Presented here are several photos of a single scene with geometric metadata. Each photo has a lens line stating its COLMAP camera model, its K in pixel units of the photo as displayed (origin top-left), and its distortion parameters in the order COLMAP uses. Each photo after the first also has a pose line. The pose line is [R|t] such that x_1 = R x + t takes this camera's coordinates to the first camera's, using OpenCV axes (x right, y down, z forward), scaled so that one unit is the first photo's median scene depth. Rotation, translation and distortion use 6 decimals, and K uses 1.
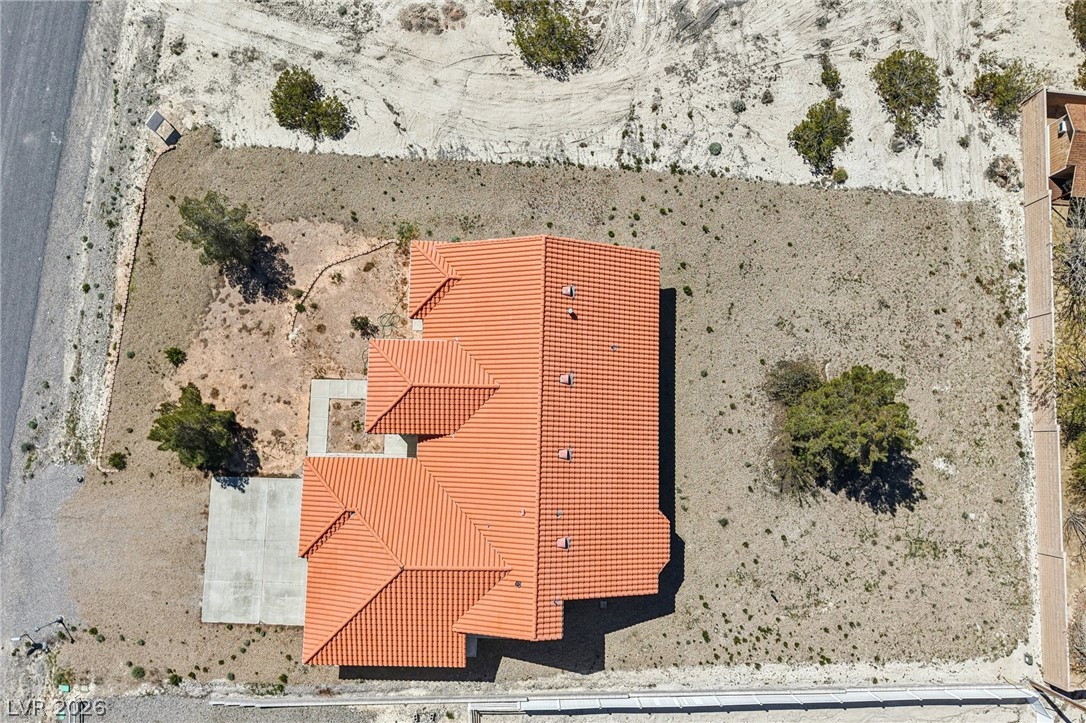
lens RADIAL K [[733.6, 0, 543.4], [0, 733.6, 366.4], [0, 0, 1]] dist [0.040707, -0.046291]
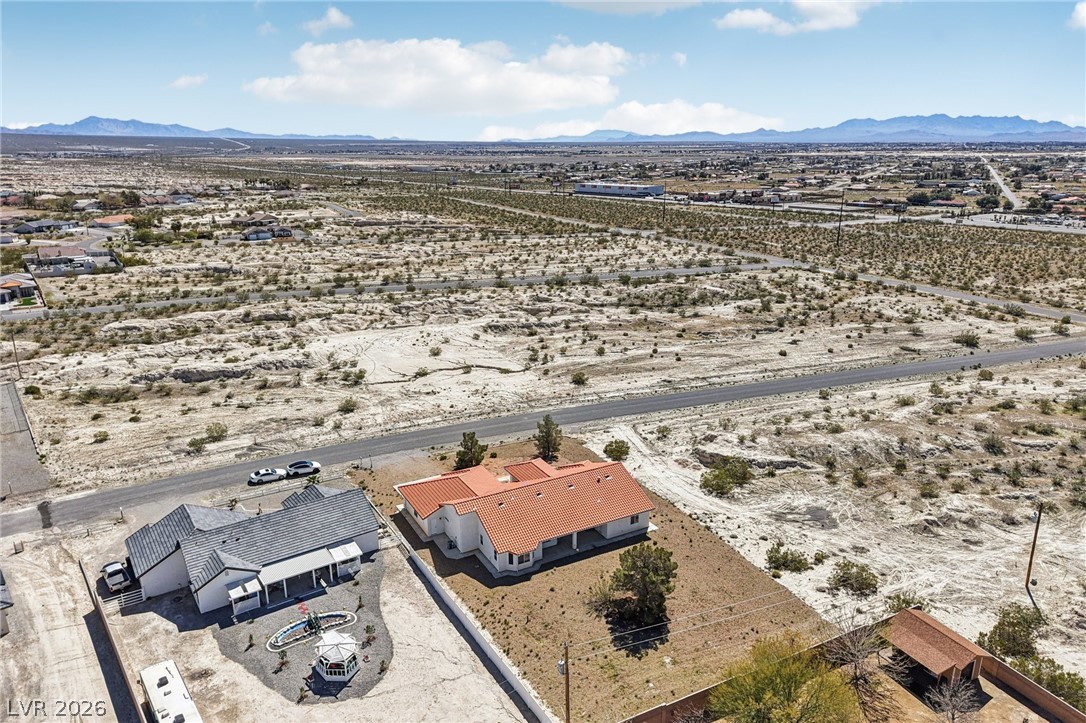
lens RADIAL K [[733.6, 0, 543.4], [0, 733.6, 366.4], [0, 0, 1]] dist [0.040707, -0.046291]
pose [[0.498731, 0.239242, -0.833085, 1.375983], [-0.859884, 0.257371, -0.440863, 0.764771], [0.108939, 0.936228, 0.334079, -0.013227]]
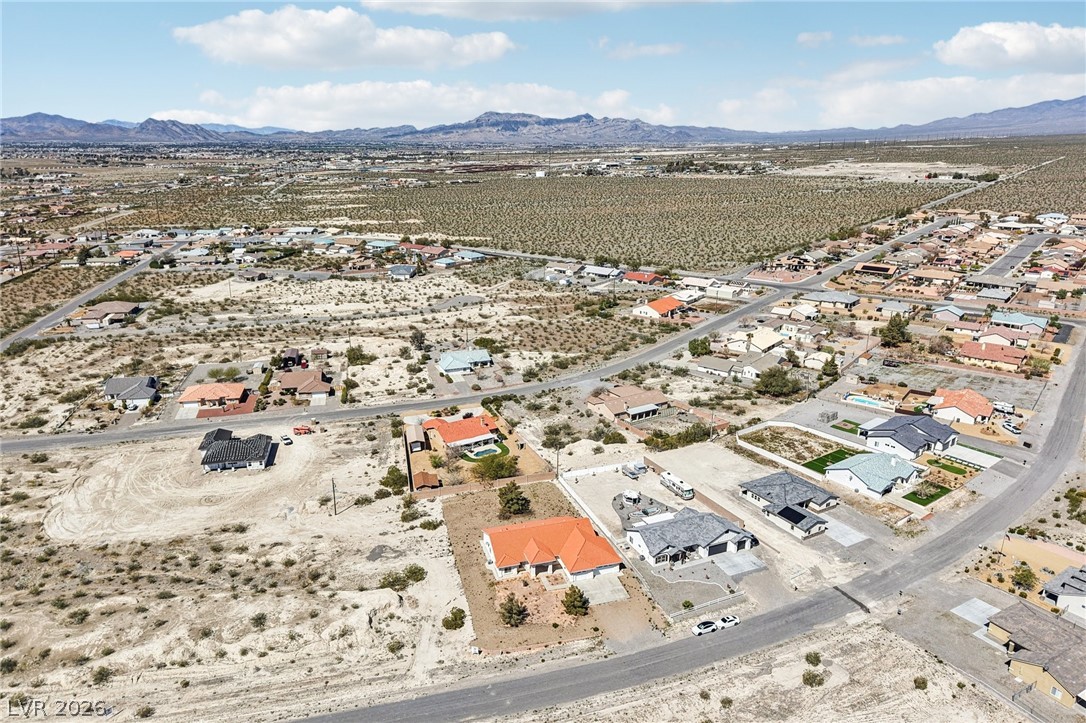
lens RADIAL K [[733.6, 0, 543.4], [0, 733.6, 366.4], [0, 0, 1]] dist [0.040707, -0.046291]
pose [[-0.327283, -0.302834, 0.895085, -2.633620], [0.938327, 0.007600, 0.345666, -1.012092], [-0.111482, 0.953013, 0.281670, -0.722128]]
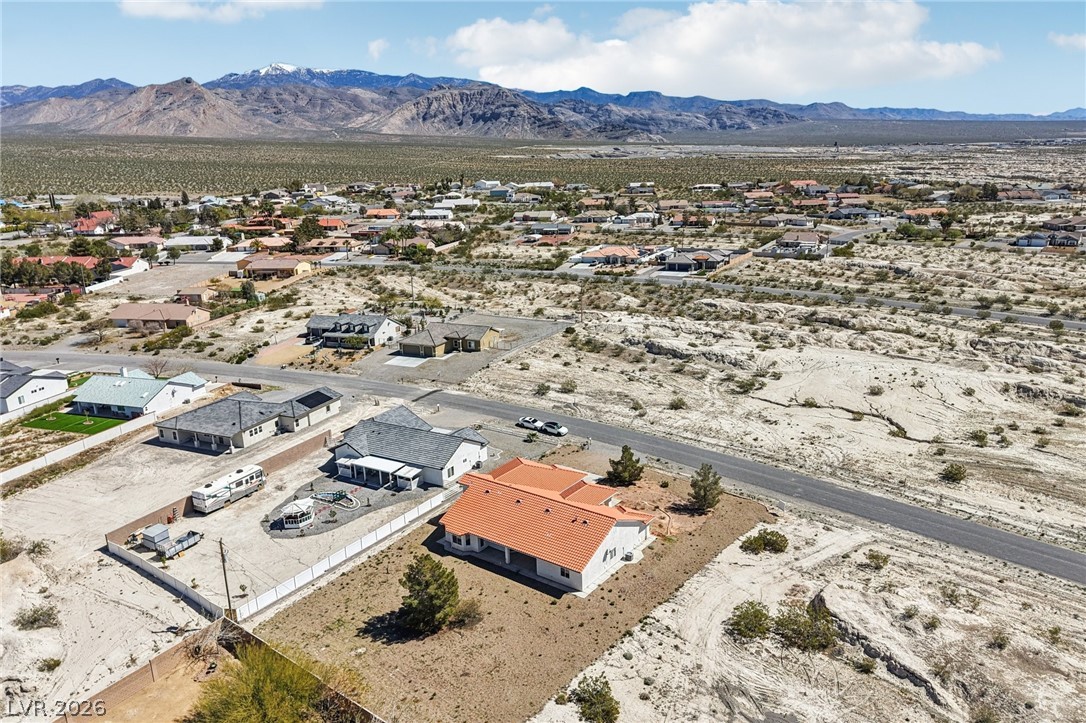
lens RADIAL K [[778.5, 0, 548.4], [0, 778.5, 353.7], [0, 0, 1]] dist [0.042404, -0.055288]
pose [[-0.575631, 0.214916, -0.788962, 1.359704], [-0.810117, -0.018707, 0.585970, -1.027176], [0.111175, 0.976453, 0.184876, 0.160742]]
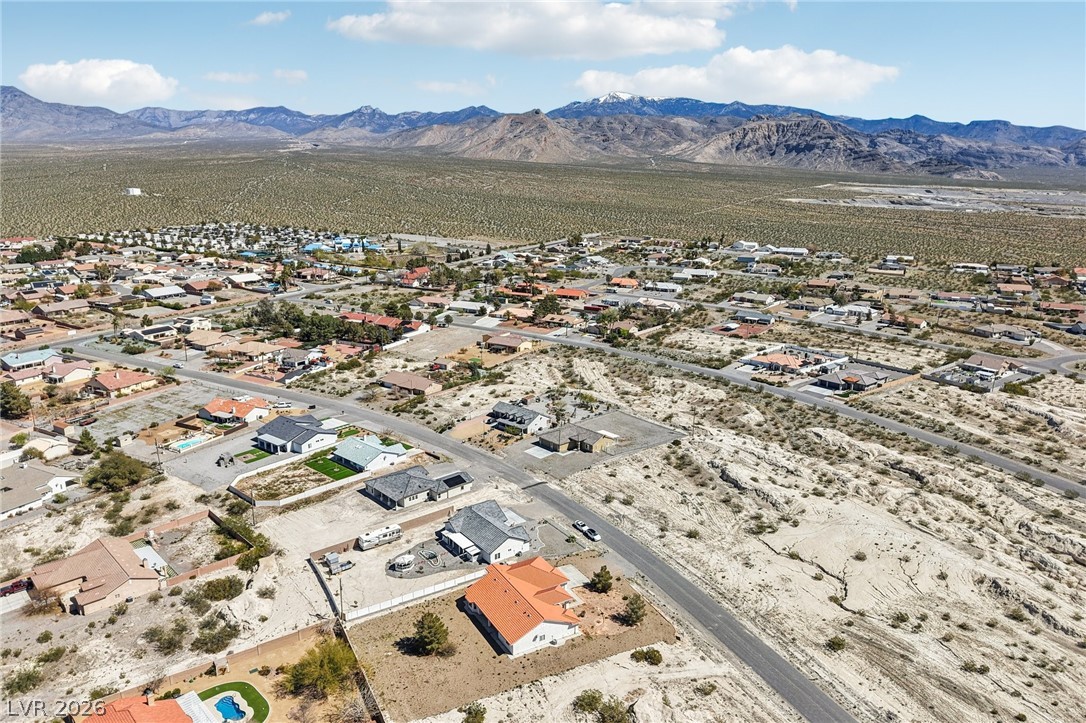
lens RADIAL K [[733.6, 0, 543.4], [0, 733.6, 366.4], [0, 0, 1]] dist [0.040707, -0.046291]
pose [[-0.852465, 0.116124, -0.509724, 1.294766], [-0.521466, -0.119680, 0.844837, -2.358695], [0.037102, 0.985998, 0.162578, -0.526051]]
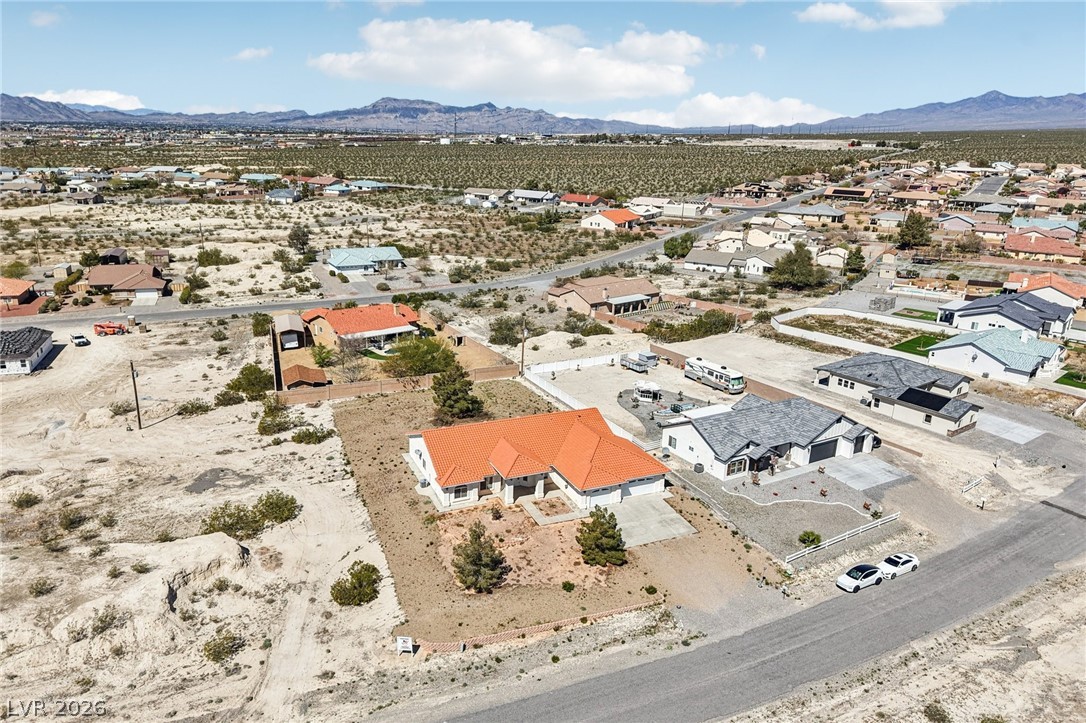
lens RADIAL K [[754.0, 0, 531.0], [0, 754.0, 358.6], [0, 0, 1]] dist [0.015968, -0.005761]
pose [[-0.429629, -0.285705, 0.856616, -1.511319], [0.893745, 0.000970, 0.448575, -0.691049], [-0.128991, 0.958317, 0.254931, 0.226970]]
